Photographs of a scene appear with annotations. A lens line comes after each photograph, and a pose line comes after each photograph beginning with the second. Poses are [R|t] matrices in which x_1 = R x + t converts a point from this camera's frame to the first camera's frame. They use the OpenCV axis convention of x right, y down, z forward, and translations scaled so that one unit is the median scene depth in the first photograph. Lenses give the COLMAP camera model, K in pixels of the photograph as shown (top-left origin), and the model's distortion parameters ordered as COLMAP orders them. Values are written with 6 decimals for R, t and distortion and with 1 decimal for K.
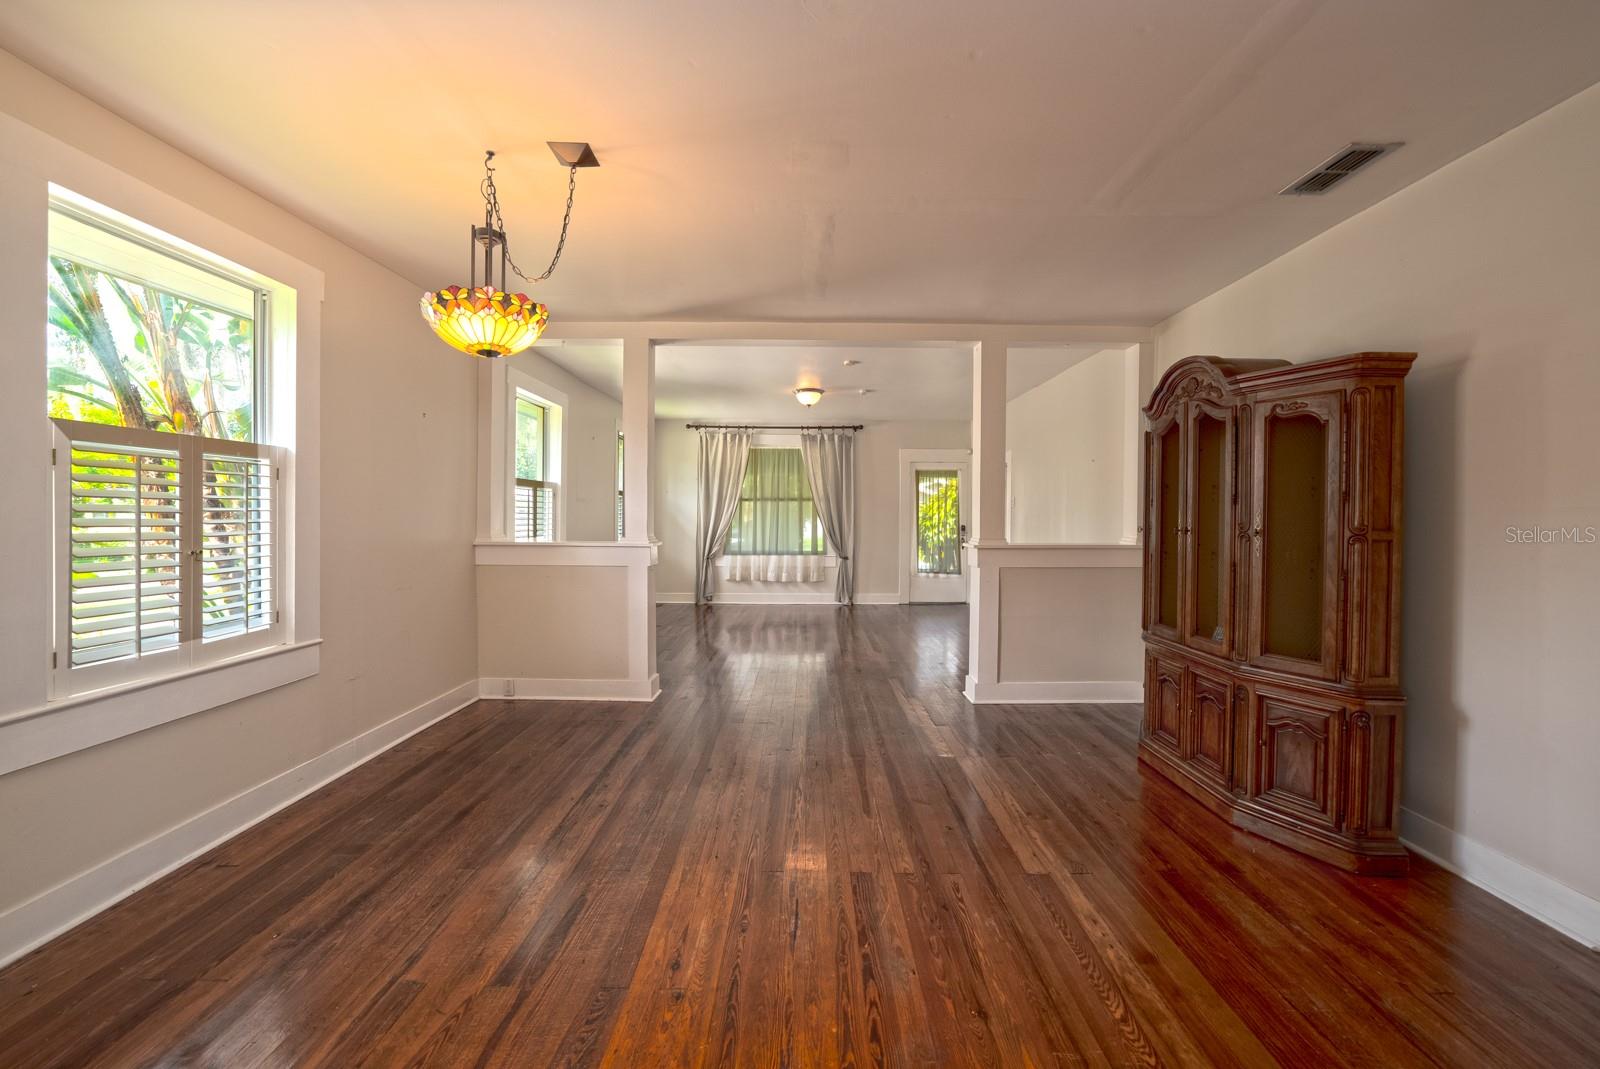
lens RADIAL K [[607.4, 0, 803.7], [0, 607.4, 526.2], [0, 0, 1]] dist [-0.026138, 0.007314]
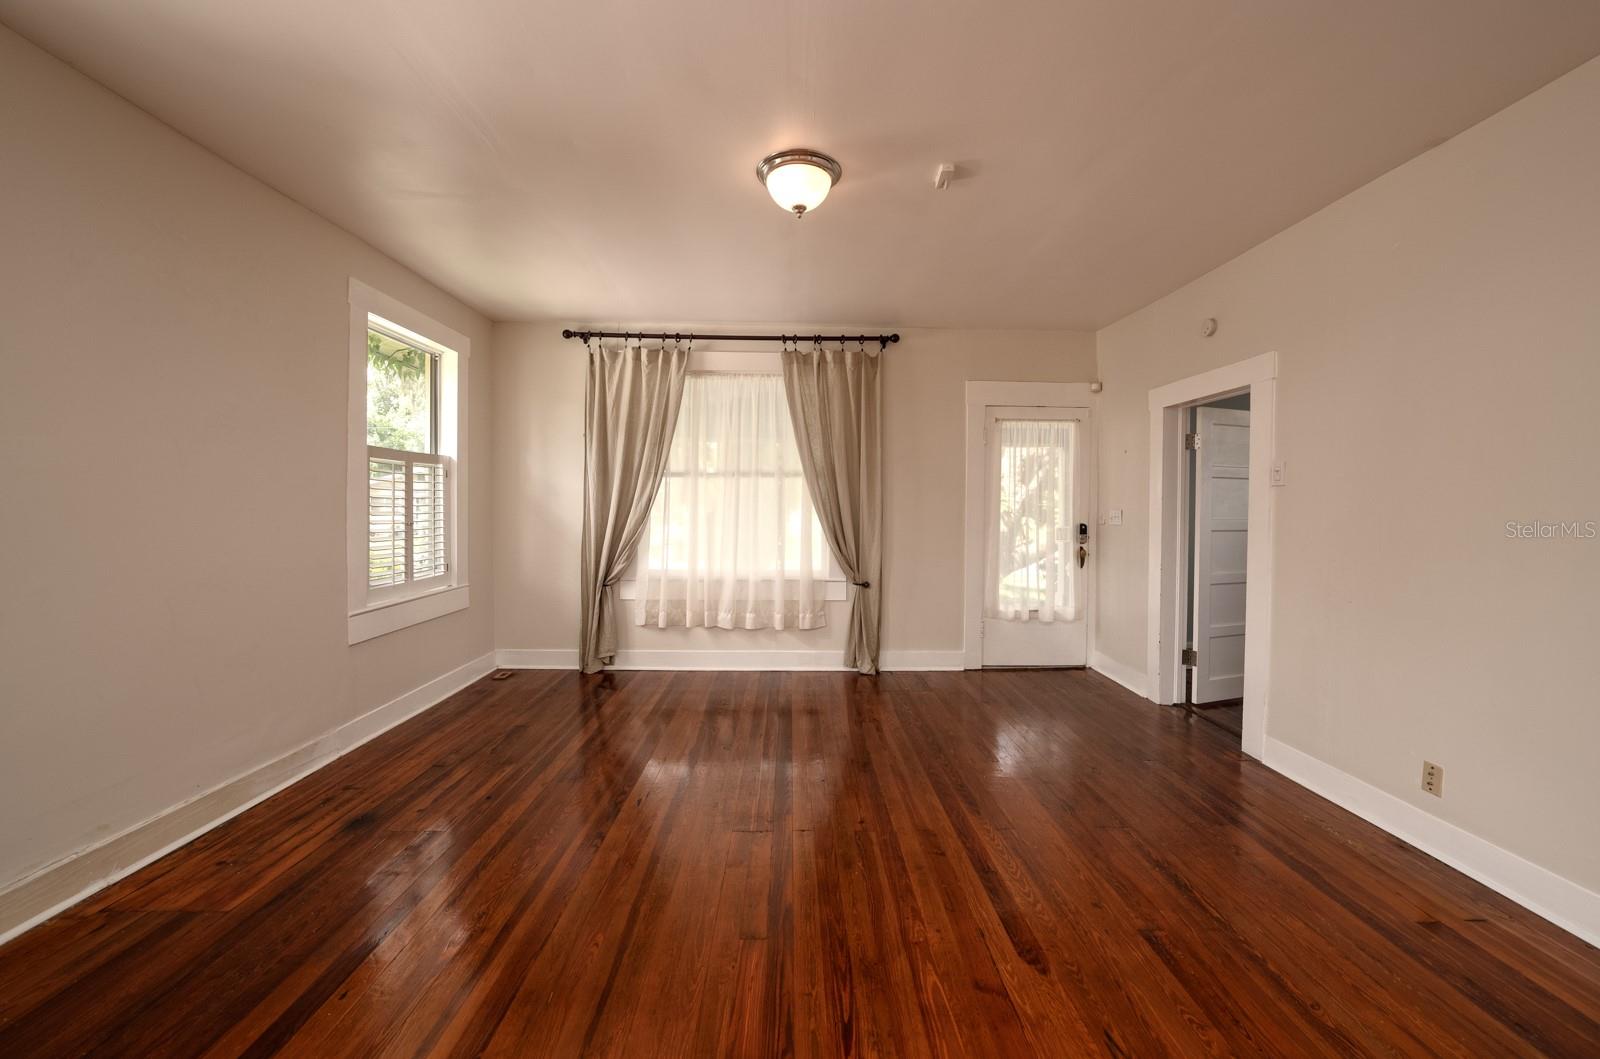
lens RADIAL K [[604.6, 0, 802.3], [0, 604.6, 517.3], [0, 0, 1]] dist [-0.017829, 0.000234]
pose [[0.999728, 0.002972, 0.023124, 0.003803], [-0.002927, 0.999994, -0.001977, -0.011564], [-0.023129, 0.001909, 0.999731, 0.995742]]
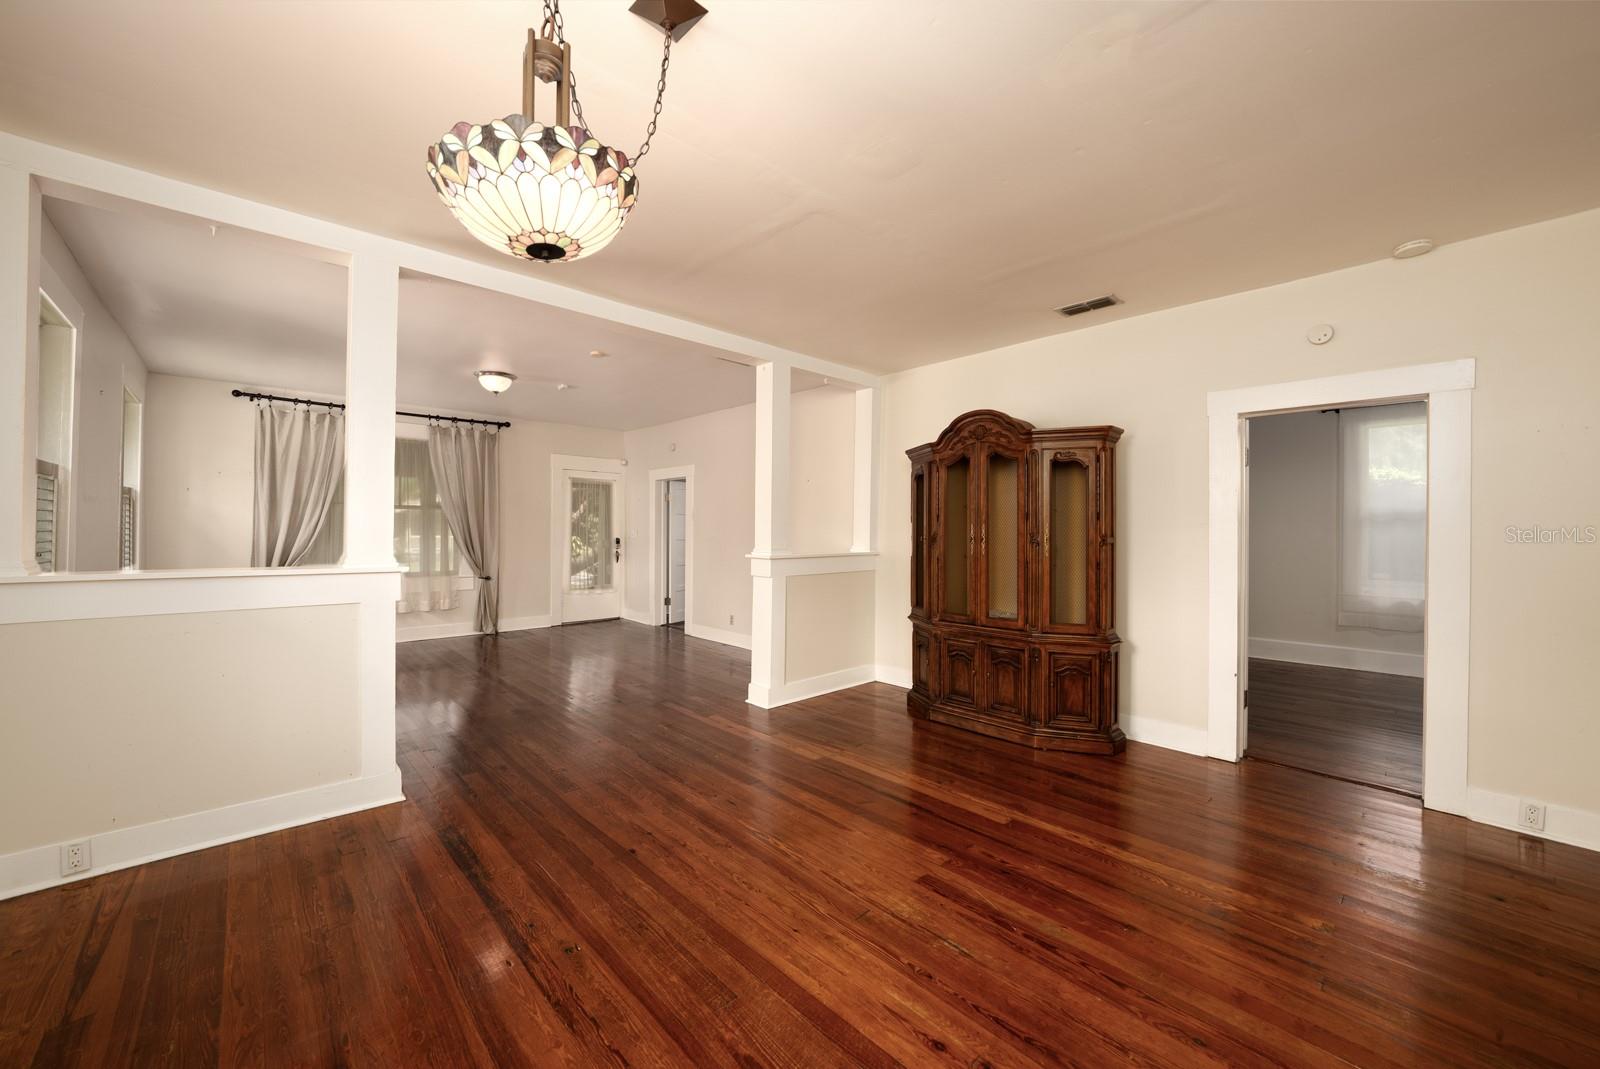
lens RADIAL K [[605.1, 0, 798.1], [0, 605.1, 526.6], [0, 0, 1]] dist [-0.013200, 0.000269]
pose [[0.728970, 0.003633, 0.684536, -0.397922], [0.010325, 0.999814, -0.016301, -0.001429], [-0.684468, 0.018951, 0.728796, 0.206255]]
